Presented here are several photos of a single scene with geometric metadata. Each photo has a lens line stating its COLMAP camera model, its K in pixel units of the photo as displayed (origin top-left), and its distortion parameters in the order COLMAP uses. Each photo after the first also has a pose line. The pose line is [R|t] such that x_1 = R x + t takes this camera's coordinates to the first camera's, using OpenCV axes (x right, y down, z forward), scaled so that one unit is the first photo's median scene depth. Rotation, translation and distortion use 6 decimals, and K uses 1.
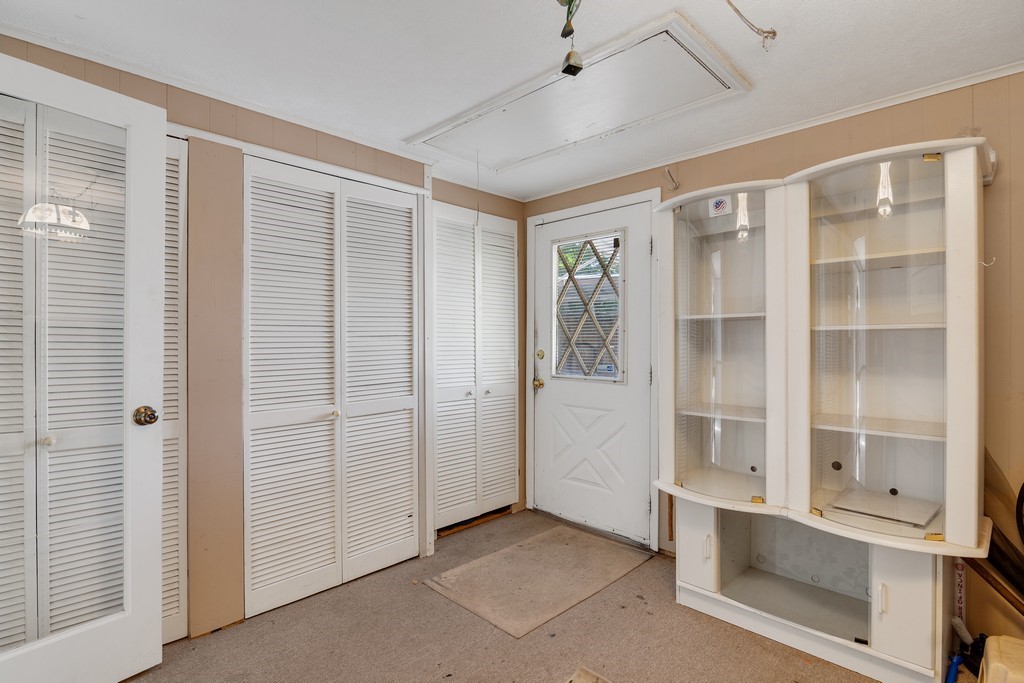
lens RADIAL K [[499.8, 0, 514.0], [0, 499.8, 346.1], [0, 0, 1]] dist [-0.015240, -0.005029]
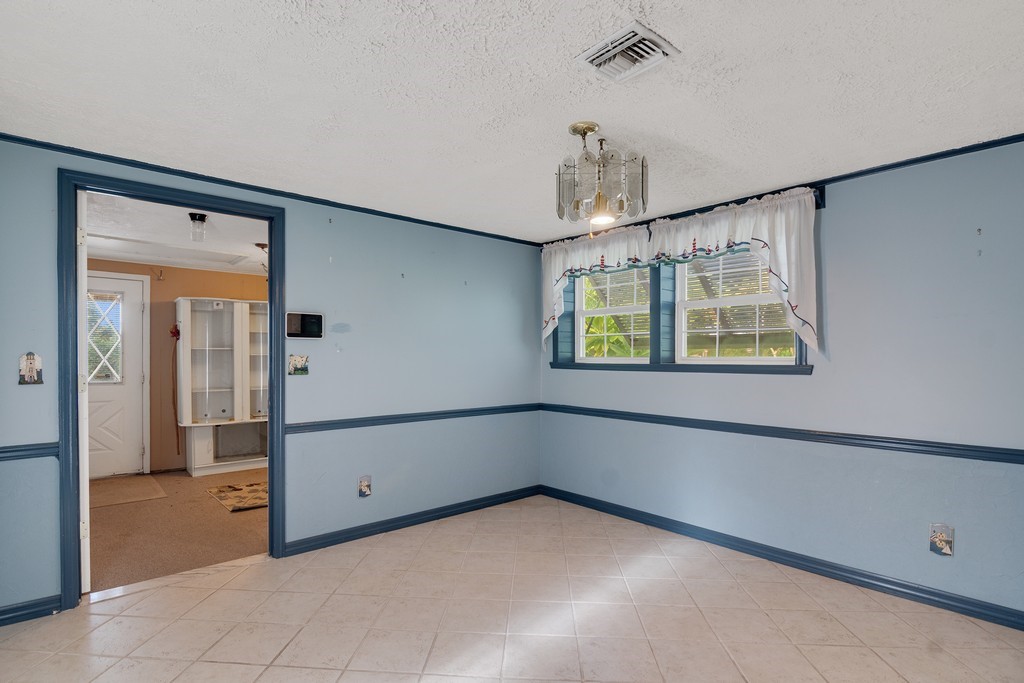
lens RADIAL K [[499.8, 0, 507.1], [0, 499.8, 357.3], [0, 0, 1]] dist [-0.015240, -0.005029]
pose [[0.057717, -0.008012, 0.998301, -1.920213], [0.005811, 0.999954, 0.007689, -0.029532], [-0.998316, 0.005357, 0.057761, -0.568449]]
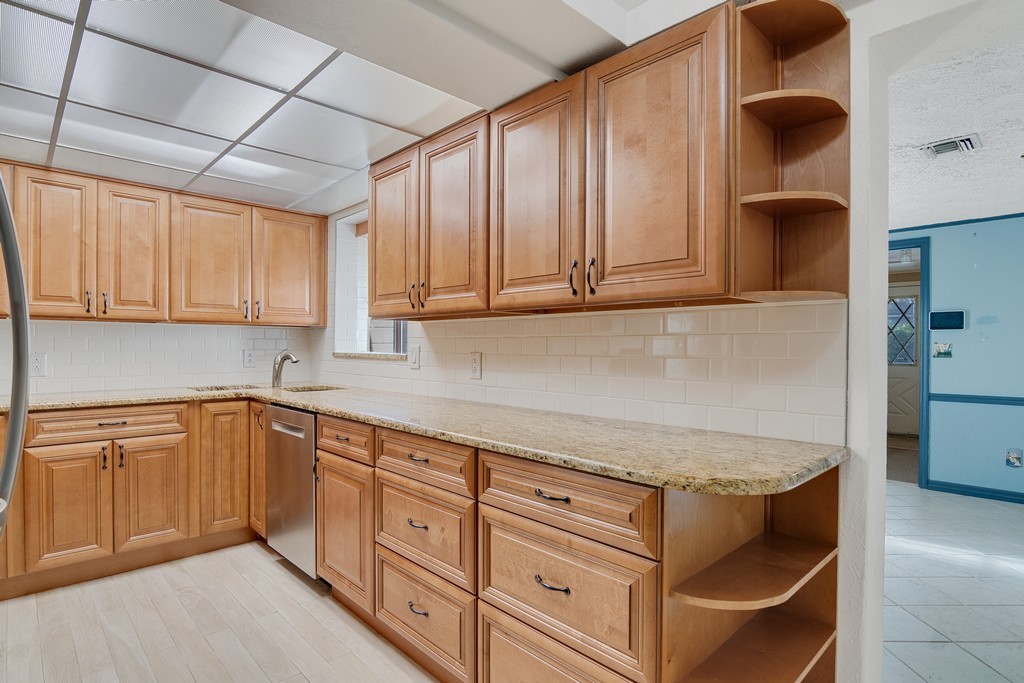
lens RADIAL K [[499.8, 0, 510.8], [0, 499.8, 347.7], [0, 0, 1]] dist [-0.015240, -0.005029]
pose [[0.999982, -0.004549, 0.003891, -2.180768], [0.004566, 0.999980, -0.004418, -0.009621], [-0.003871, 0.004436, 0.999983, -1.739813]]
